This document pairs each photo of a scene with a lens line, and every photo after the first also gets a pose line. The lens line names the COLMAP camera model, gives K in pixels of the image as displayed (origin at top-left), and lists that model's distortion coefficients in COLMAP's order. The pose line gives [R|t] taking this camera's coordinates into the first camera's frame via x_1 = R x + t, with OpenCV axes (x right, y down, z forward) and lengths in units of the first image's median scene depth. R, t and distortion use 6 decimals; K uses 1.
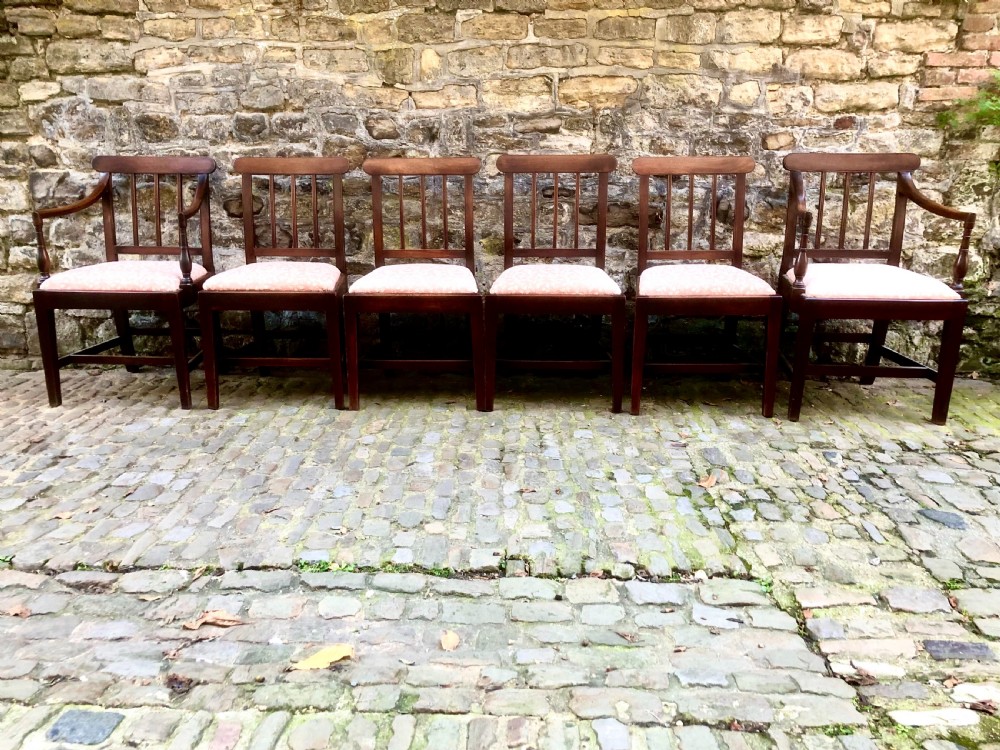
lens RADIAL K [[808.0, 0, 492.6], [0, 808.0, 376.1], [0, 0, 1]] dist [0.029043, -0.006159]
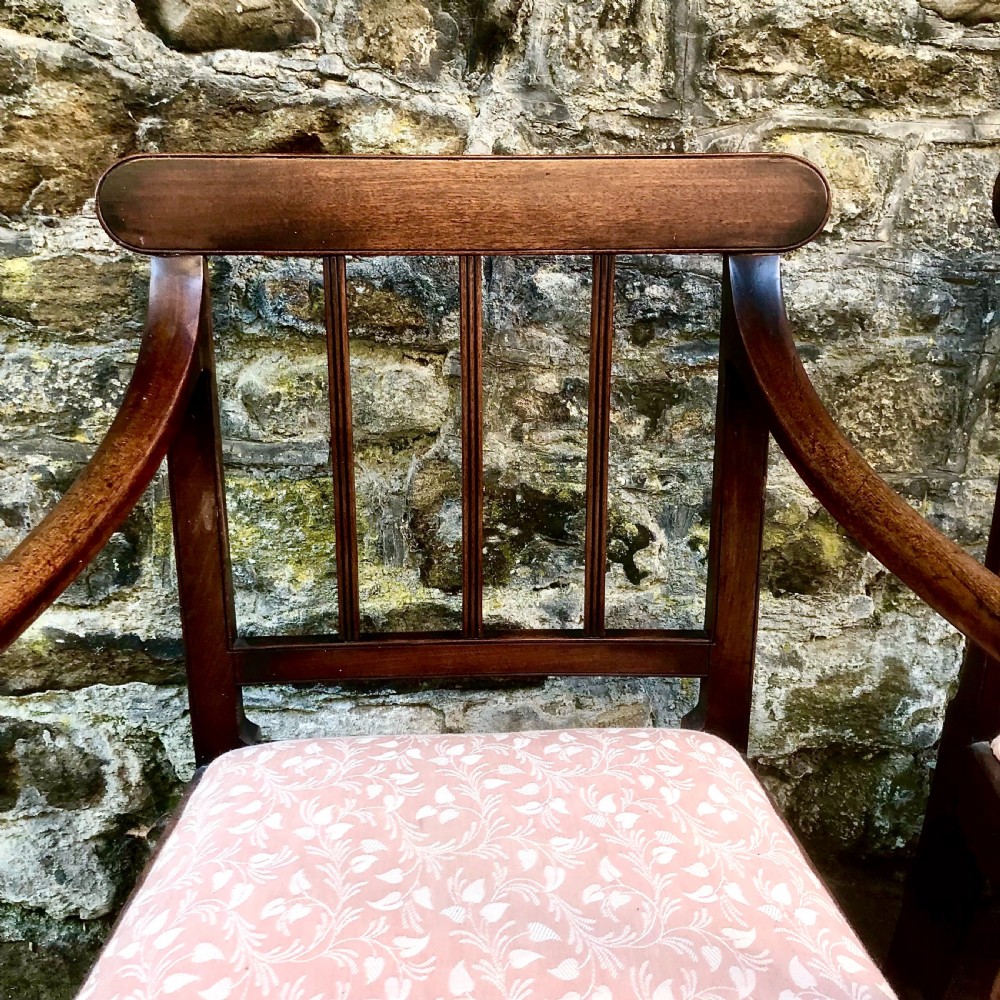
lens RADIAL K [[1053.4, 0, 492.6], [0, 1053.4, 479.1], [0, 0, 1]] dist [0.013910, -0.007929]
pose [[0.995065, -0.028808, 0.094956, -0.099782], [0.020688, 0.996130, 0.085418, -0.215859], [-0.097049, -0.083032, 0.991810, 0.753265]]
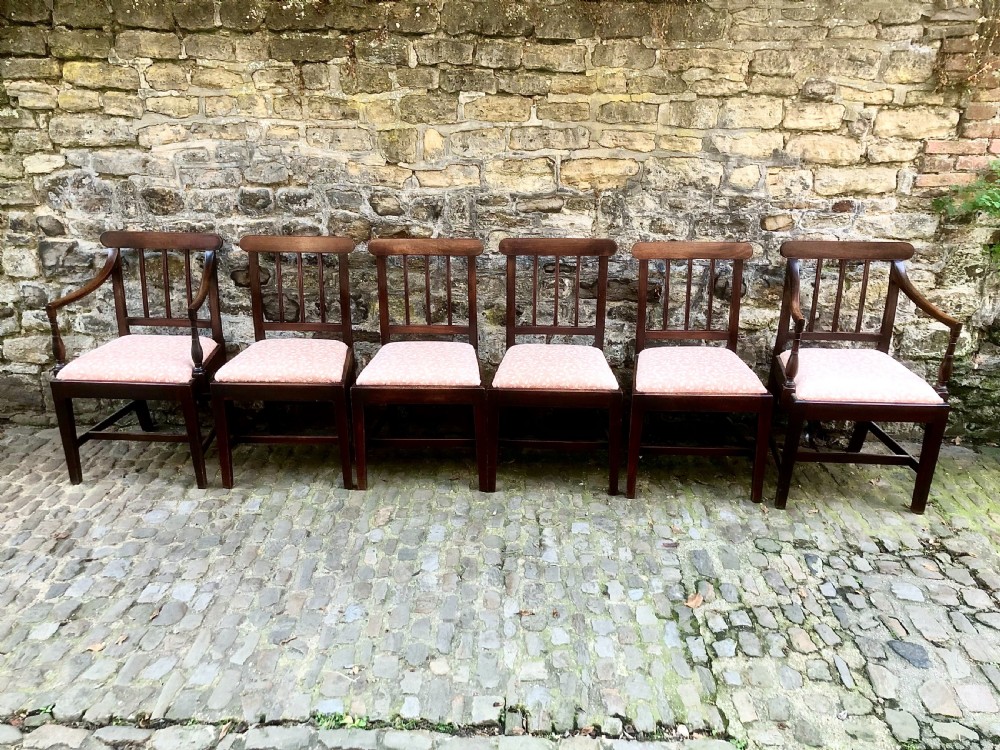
lens RADIAL K [[805.9, 0, 500.0], [0, 805.9, 375.0], [0, 0, 1]] dist [0.029688, -0.003309]
pose [[0.999993, 0.001985, 0.003113, 0.003119], [-0.002290, 0.994825, 0.101574, -0.199389], [-0.002895, -0.101580, 0.994823, -0.024486]]
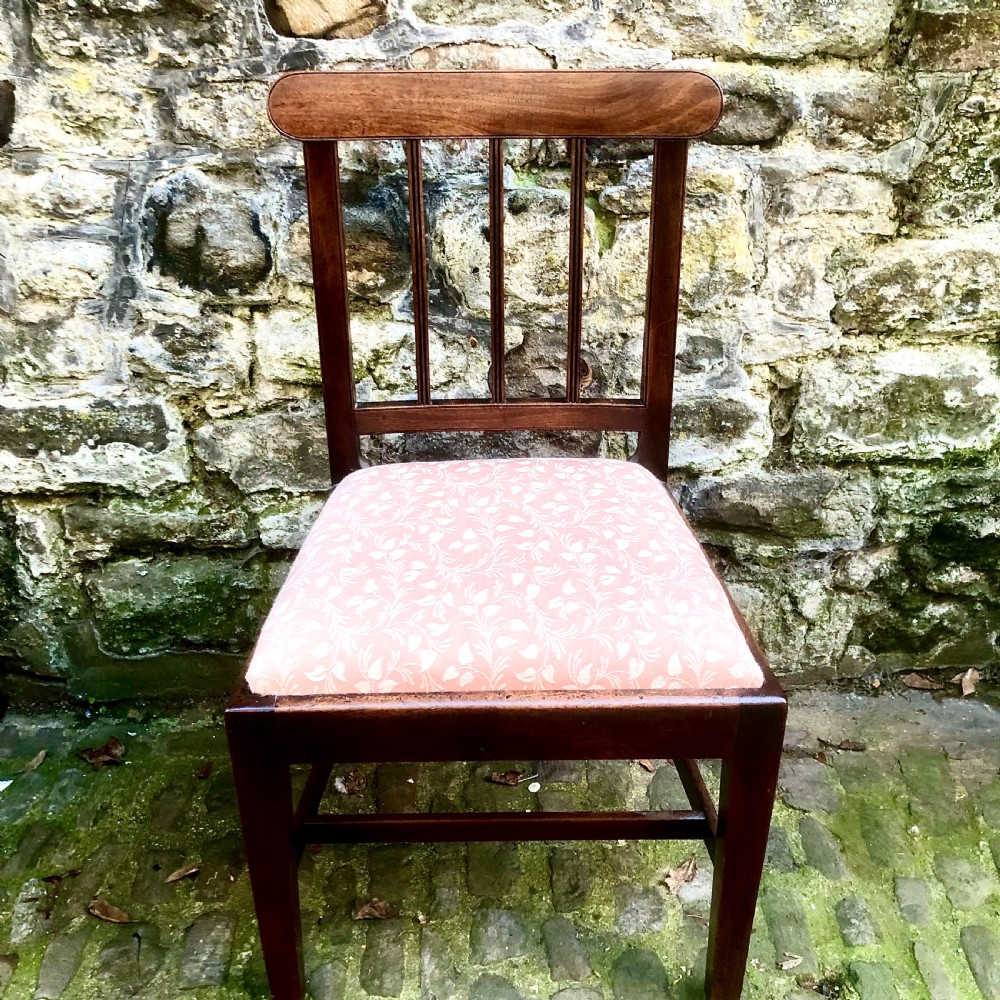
lens RADIAL K [[1053.4, 0, 492.6], [0, 1053.4, 479.1], [0, 0, 1]] dist [0.013910, -0.007929]
pose [[0.999335, -0.025197, 0.026353, 0.390868], [0.018795, 0.975353, 0.219848, -0.206598], [-0.031243, -0.219207, 0.975178, 0.603131]]
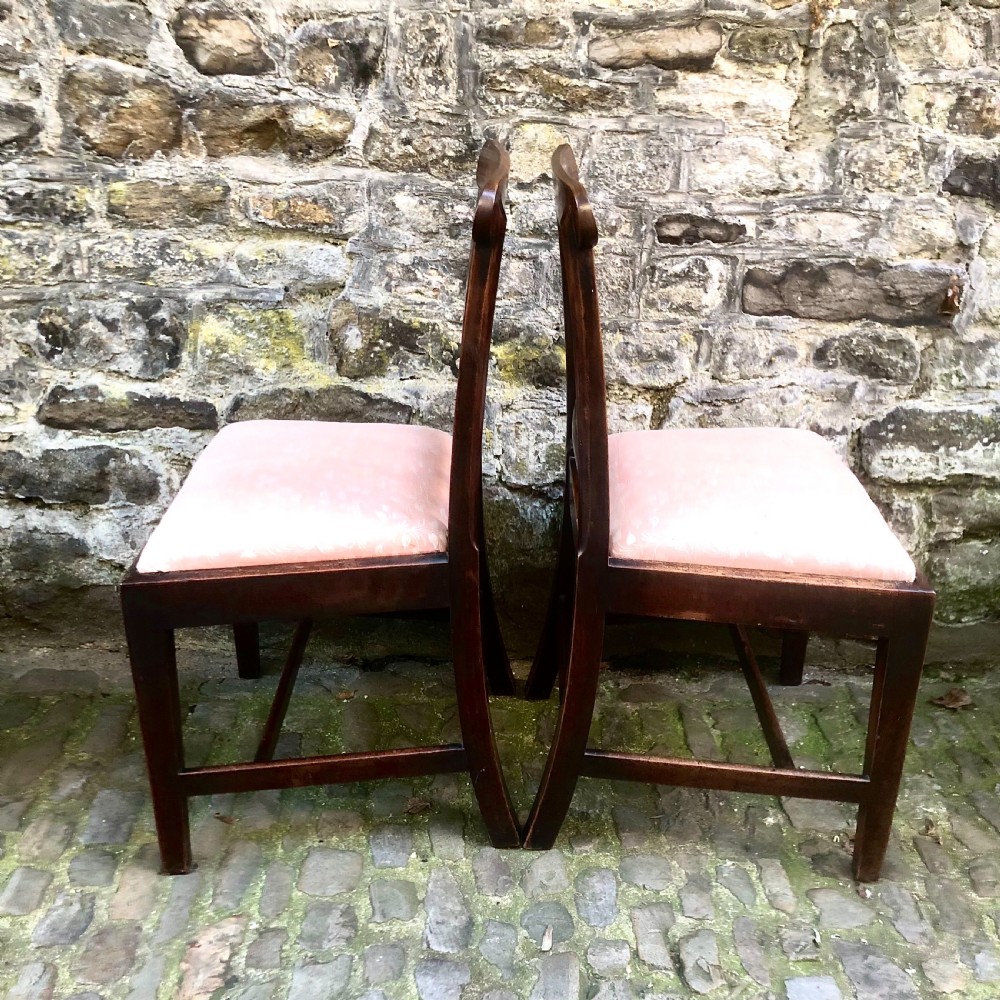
lens RADIAL K [[1080.7, 0, 514.1], [0, 1080.7, 498.6], [0, 0, 1]] dist [-0.001943, 0.016922]
pose [[0.997750, -0.001949, 0.067013, -0.039923], [-0.006730, 0.991615, 0.129049, -0.169781], [-0.066702, -0.129209, 0.989371, 0.495796]]
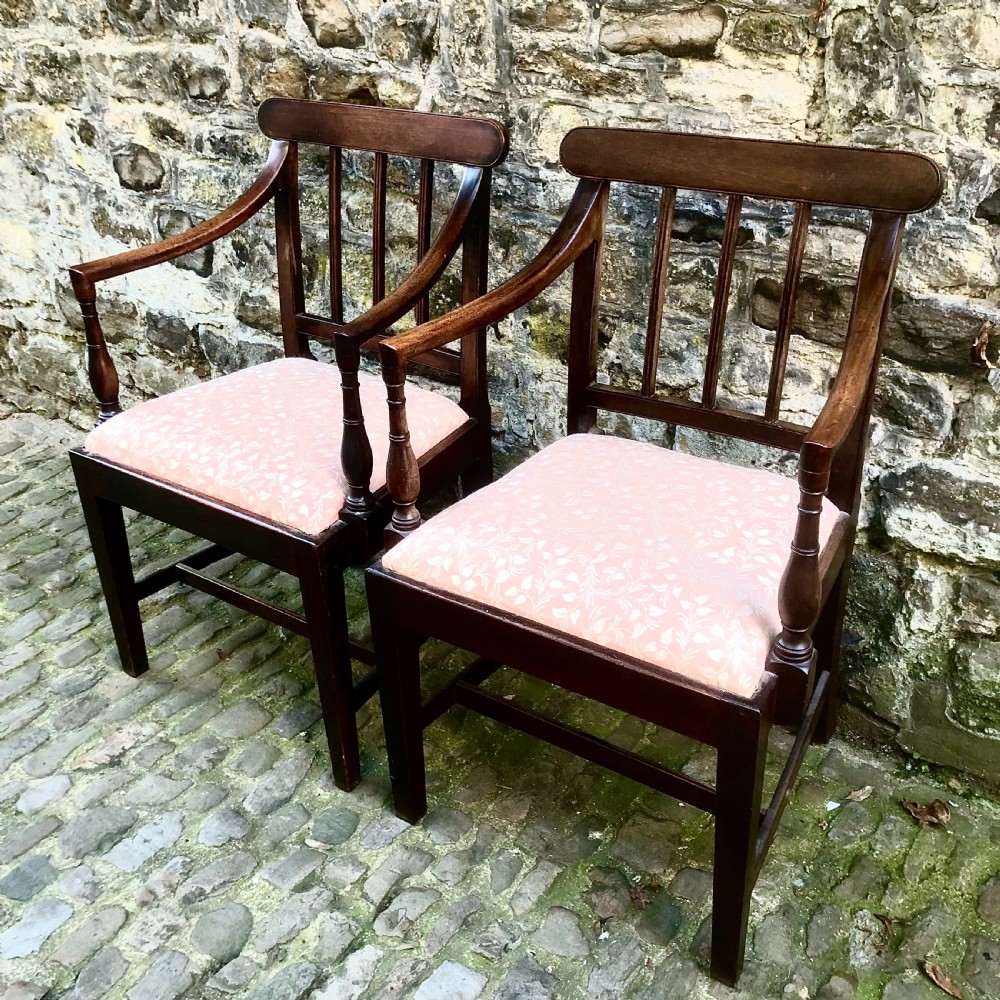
lens RADIAL K [[1080.7, 0, 514.1], [0, 1080.7, 498.6], [0, 0, 1]] dist [-0.001943, 0.016922]
pose [[0.849424, 0.245516, -0.467120, 0.264719], [-0.132538, 0.956063, 0.261491, -0.230674], [0.510797, -0.160205, 0.844643, 0.545743]]
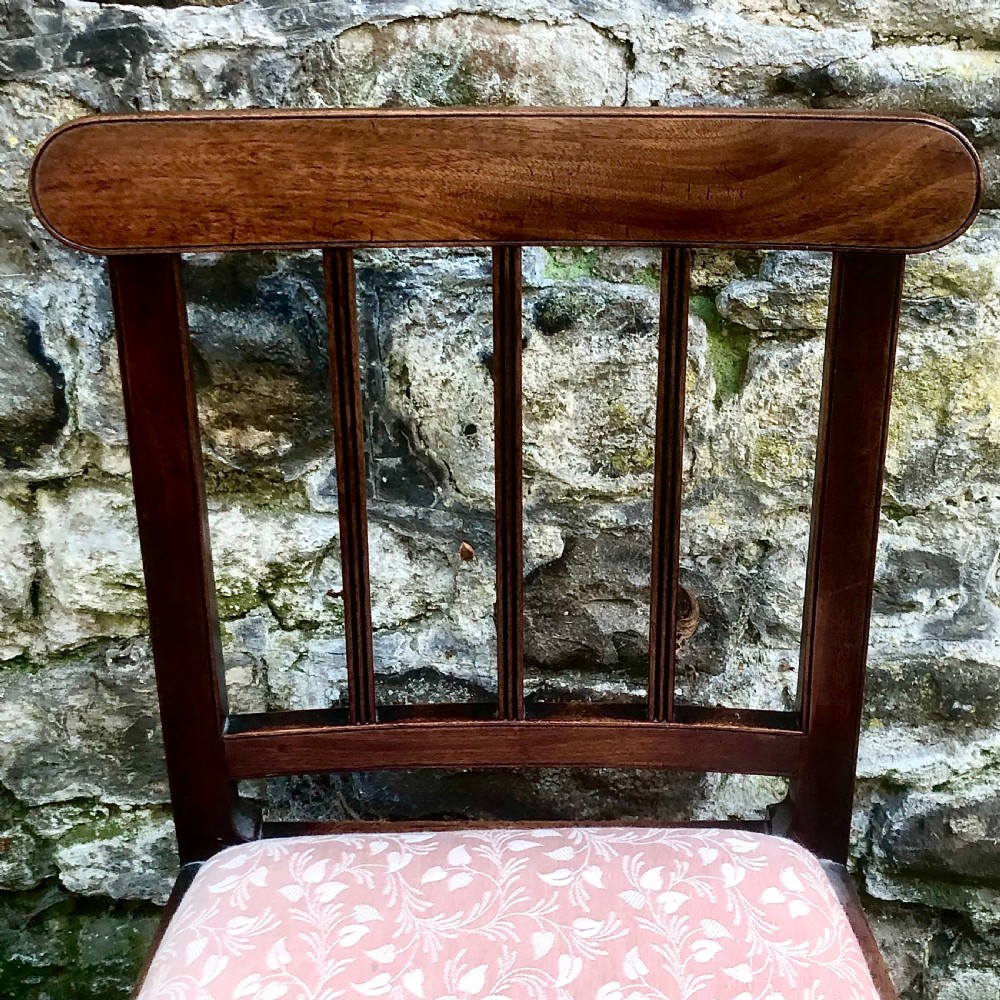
lens RADIAL K [[1706.8, 0, 504.1], [0, 1706.8, 405.1], [0, 0, 1]] dist [0.116146, -0.409177]
pose [[0.999779, -0.018362, 0.010267, 0.400215], [0.015182, 0.967579, 0.252111, -0.283175], [-0.014564, -0.251899, 0.967644, 0.694564]]
